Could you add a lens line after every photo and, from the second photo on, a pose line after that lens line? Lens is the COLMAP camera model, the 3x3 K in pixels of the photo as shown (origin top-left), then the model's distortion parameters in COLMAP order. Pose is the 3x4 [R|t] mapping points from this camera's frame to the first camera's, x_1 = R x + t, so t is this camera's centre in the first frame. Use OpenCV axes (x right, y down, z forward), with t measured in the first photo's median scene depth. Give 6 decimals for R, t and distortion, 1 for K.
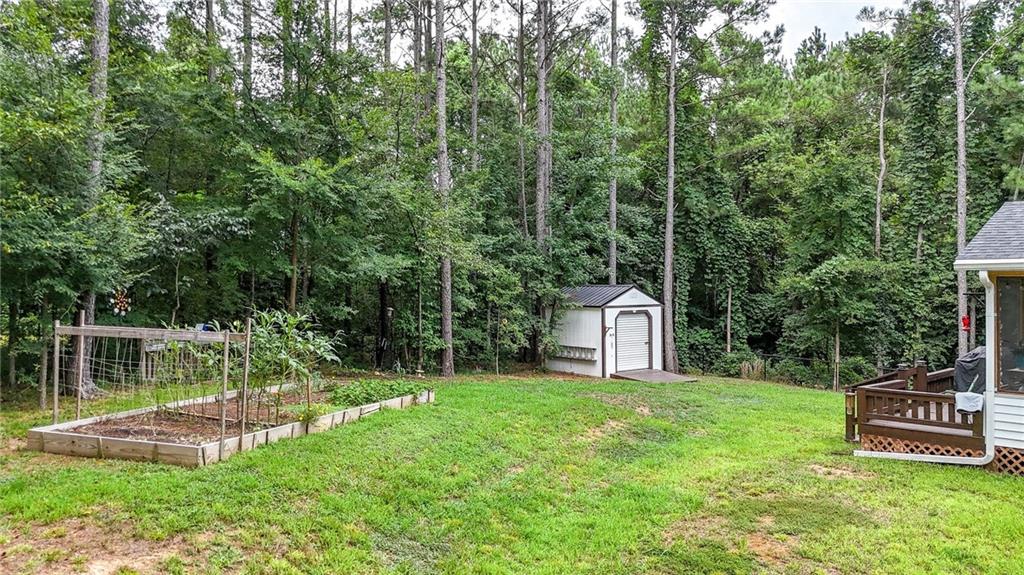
lens RADIAL K [[768.3, 0, 509.6], [0, 768.3, 286.0], [0, 0, 1]] dist [0.058481, -0.037493]
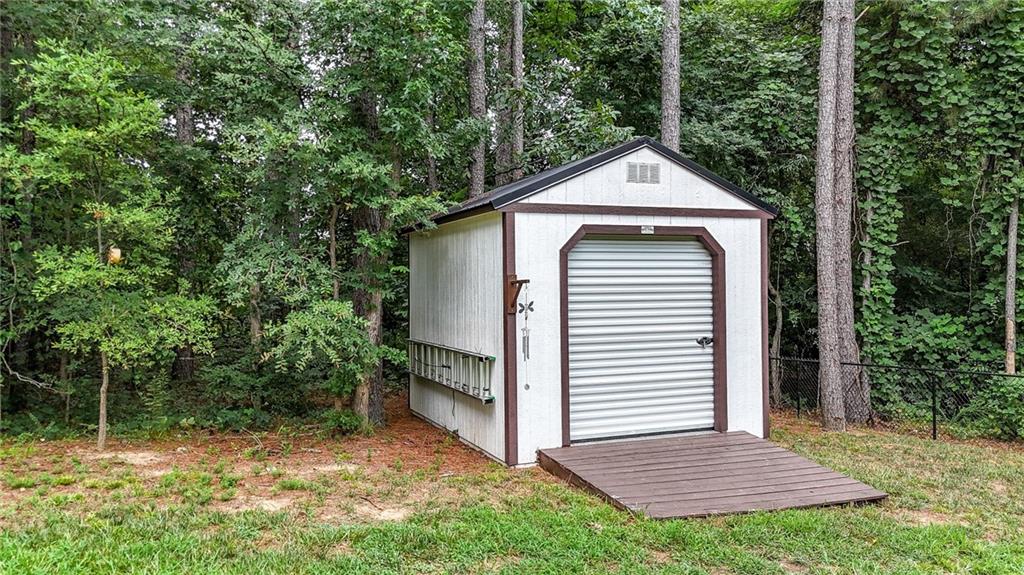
lens RADIAL K [[768.3, 0, 514.8], [0, 768.3, 292.6], [0, 0, 1]] dist [0.058481, -0.037493]
pose [[0.962841, -0.006196, -0.269997, 0.150655], [0.007159, 0.999971, 0.002582, 0.043133], [0.269974, -0.004419, 0.962858, 0.557125]]
